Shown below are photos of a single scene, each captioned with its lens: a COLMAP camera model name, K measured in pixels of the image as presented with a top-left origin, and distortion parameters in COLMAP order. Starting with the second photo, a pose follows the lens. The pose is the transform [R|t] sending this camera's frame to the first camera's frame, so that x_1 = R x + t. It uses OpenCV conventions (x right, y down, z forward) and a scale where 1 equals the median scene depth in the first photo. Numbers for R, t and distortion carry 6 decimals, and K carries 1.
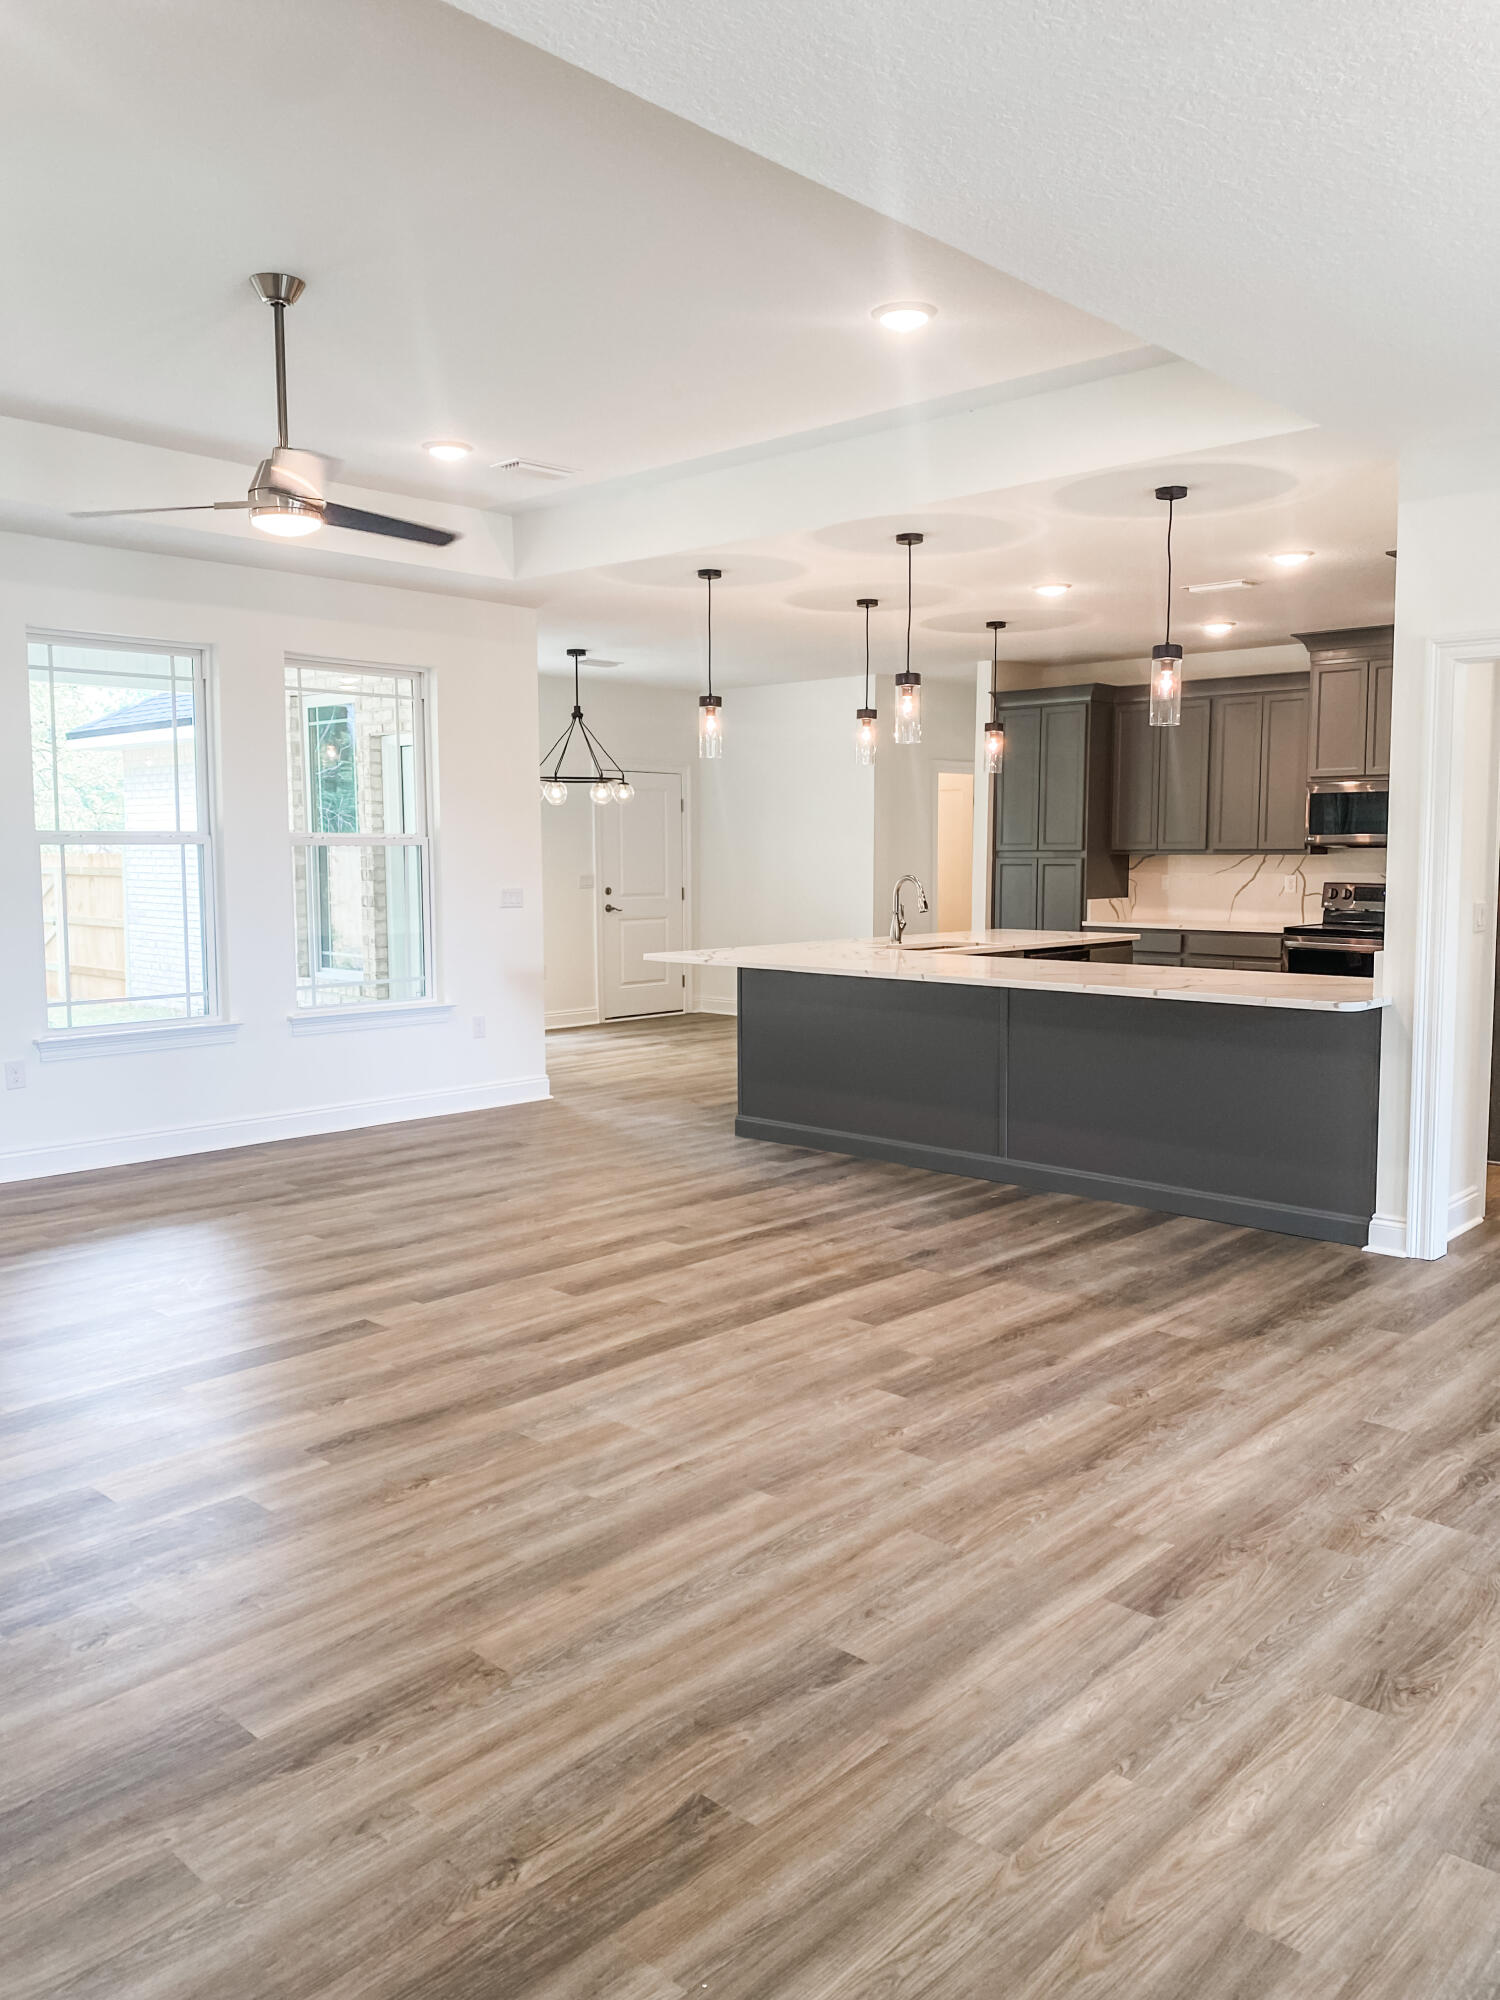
lens RADIAL K [[1513.3, 0, 750.0], [0, 1513.3, 1000.0], [0, 0, 1]] dist [0.002438, 0.000545]
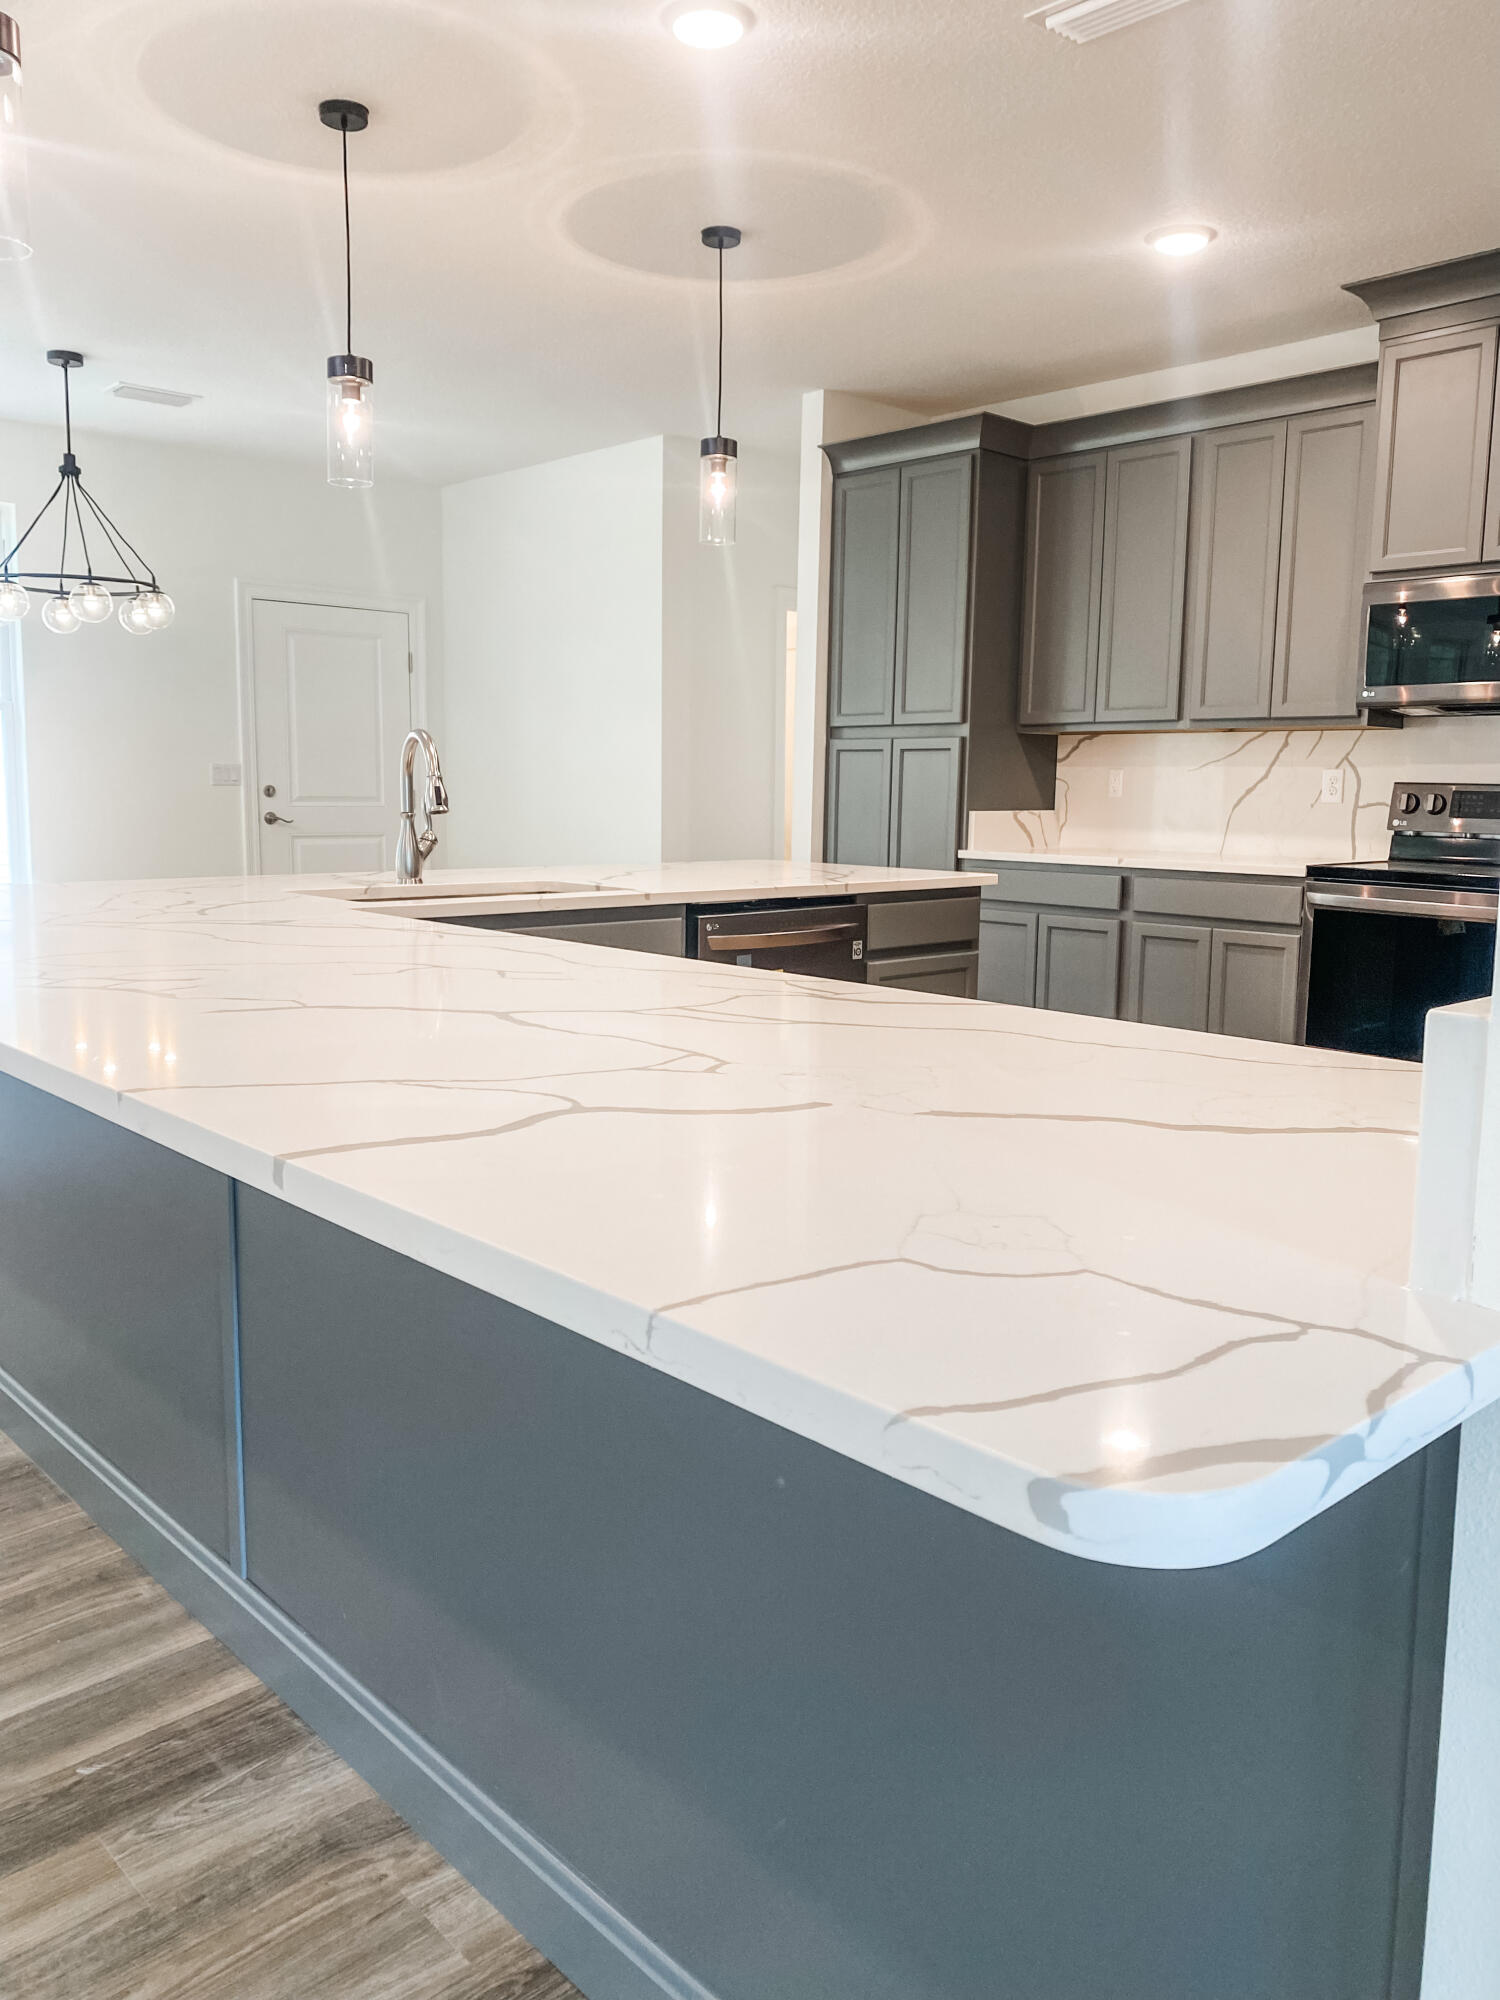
lens RADIAL K [[1552.1, 0, 750.0], [0, 1552.1, 1000.0], [0, 0, 1]] dist [0.007129, -0.004866]
pose [[0.997664, 0.023729, -0.064060, 0.182108], [-0.021002, 0.998858, 0.042913, -0.019372], [0.065005, -0.041467, 0.997023, 0.419982]]
